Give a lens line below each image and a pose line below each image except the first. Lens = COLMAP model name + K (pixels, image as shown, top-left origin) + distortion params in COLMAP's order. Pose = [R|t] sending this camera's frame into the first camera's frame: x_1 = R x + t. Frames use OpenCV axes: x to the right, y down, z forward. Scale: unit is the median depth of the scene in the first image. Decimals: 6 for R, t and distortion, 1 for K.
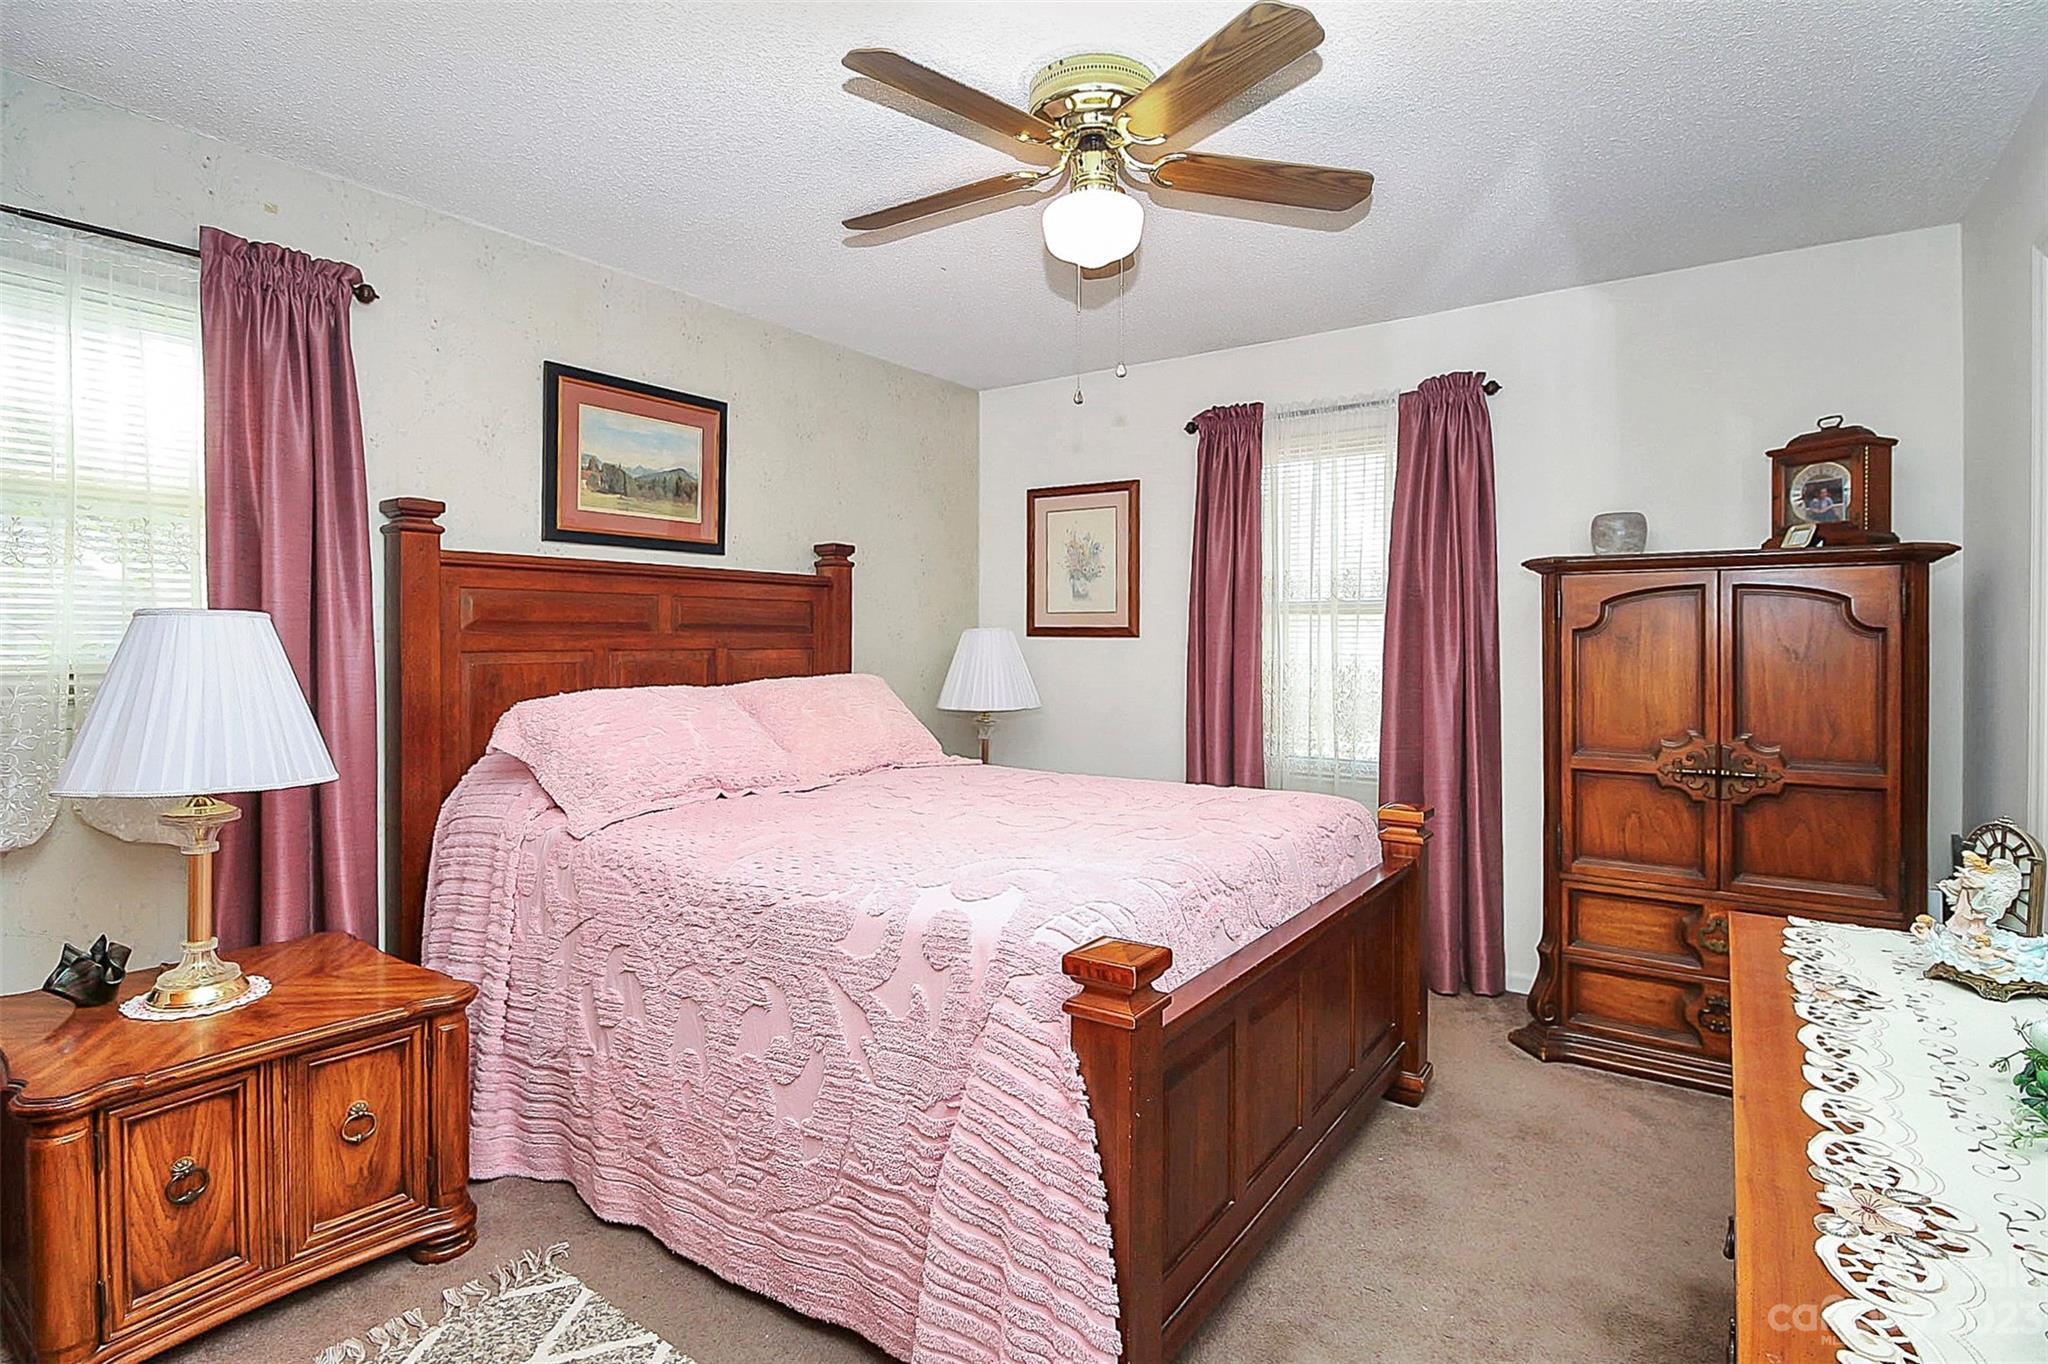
lens RADIAL K [[951.5, 0, 1026.0], [0, 951.5, 666.6], [0, 0, 1]] dist [-0.000008, -0.013085]
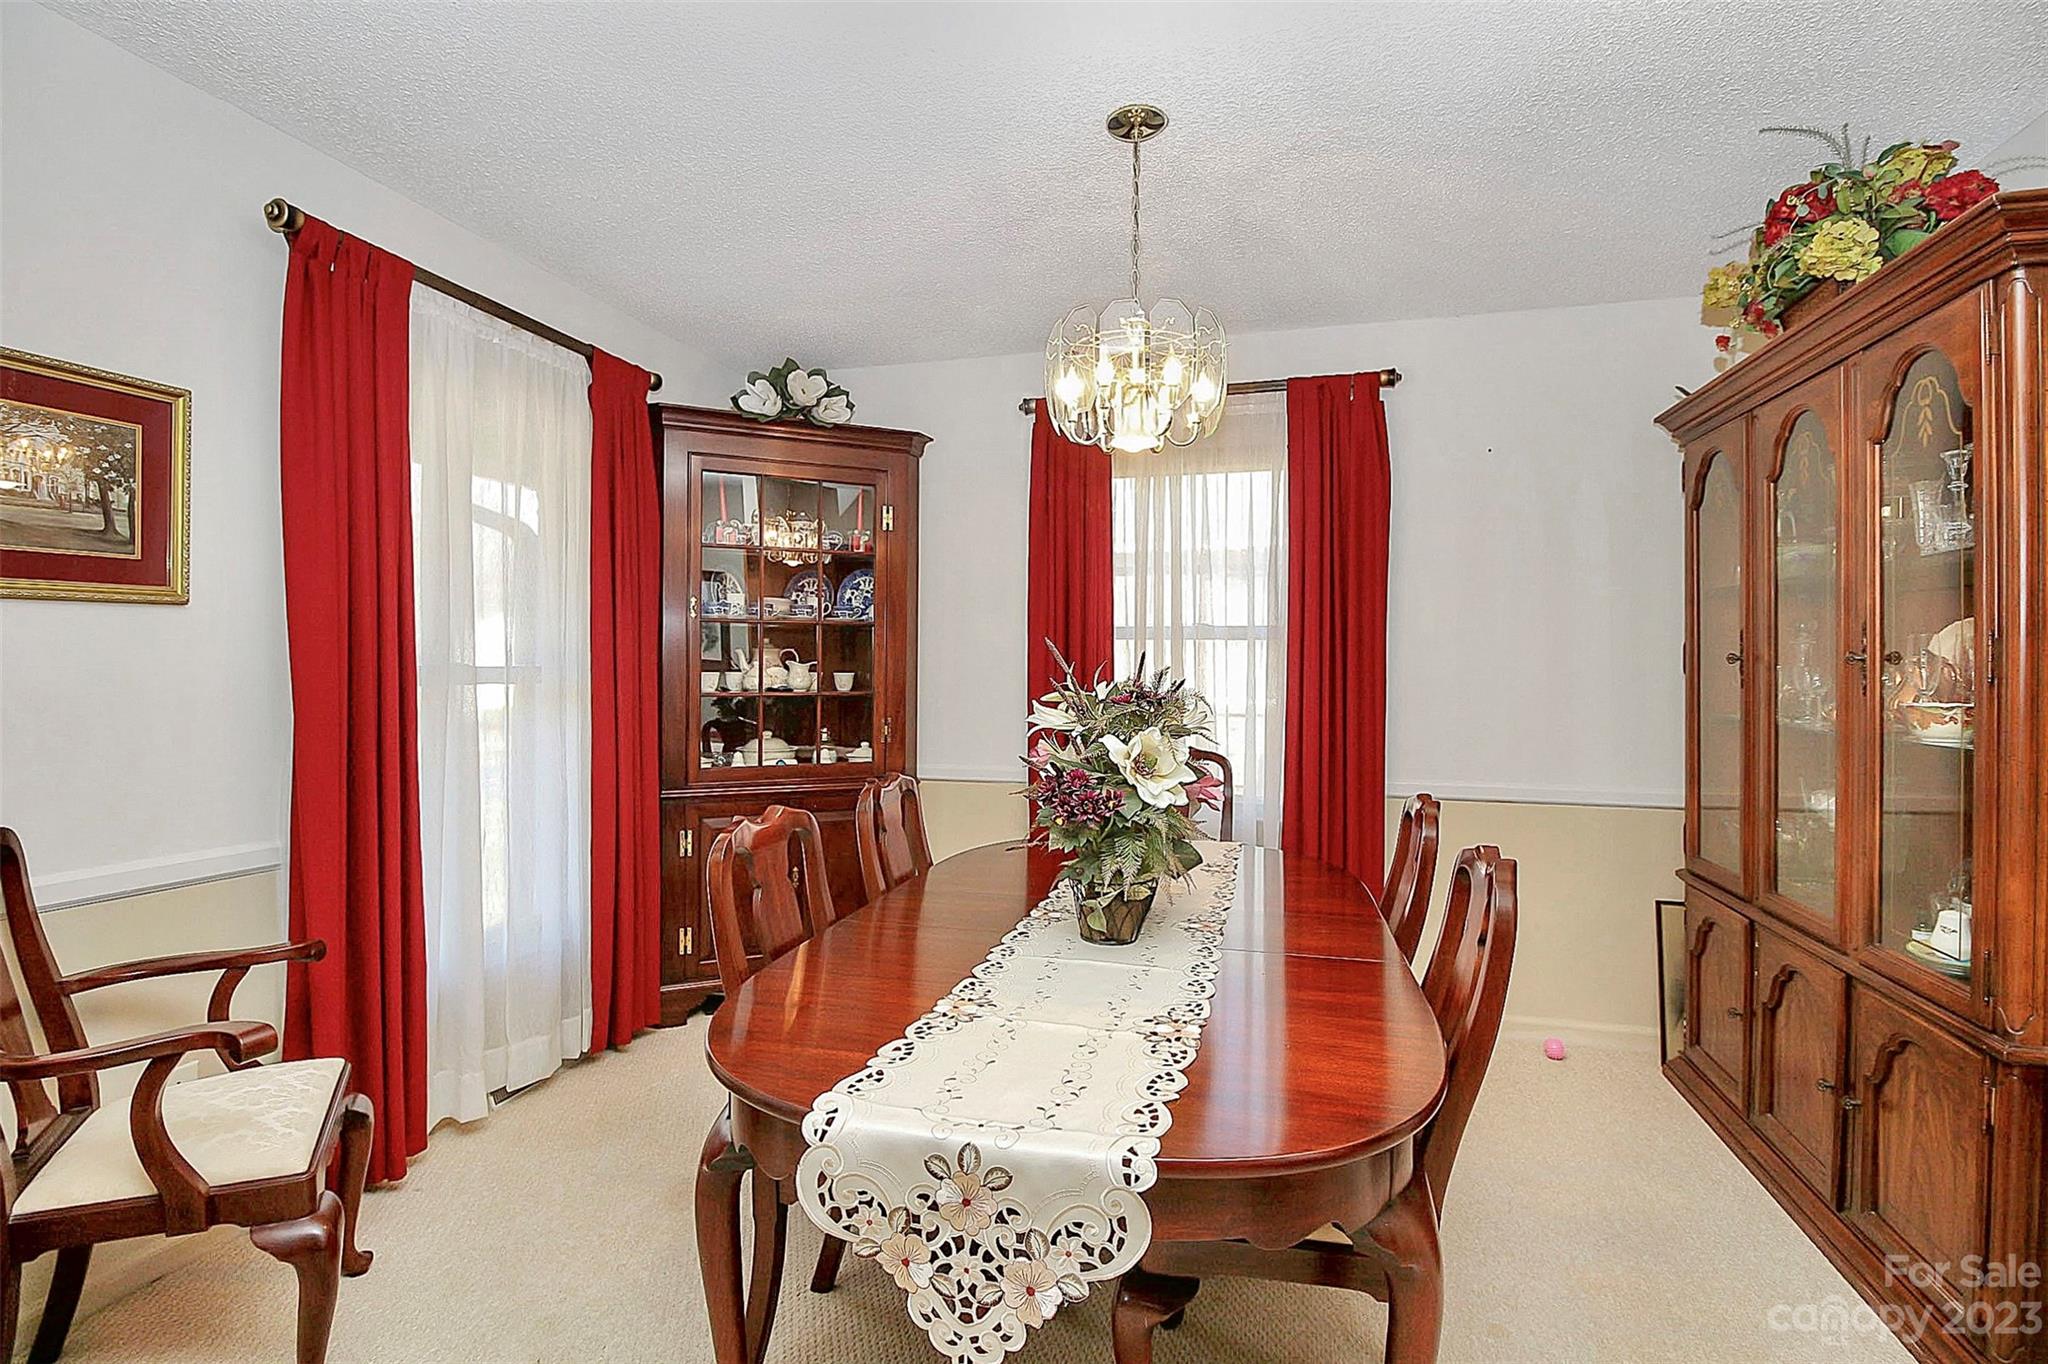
lens RADIAL K [[951.5, 0, 1026.0], [0, 951.5, 666.6], [0, 0, 1]] dist [-0.000008, -0.013085]
pose [[-0.934633, -0.006095, -0.355561, 1.675542], [-0.016126, 0.999551, 0.025255, -0.164583], [0.355247, 0.029338, -0.934312, 2.374669]]
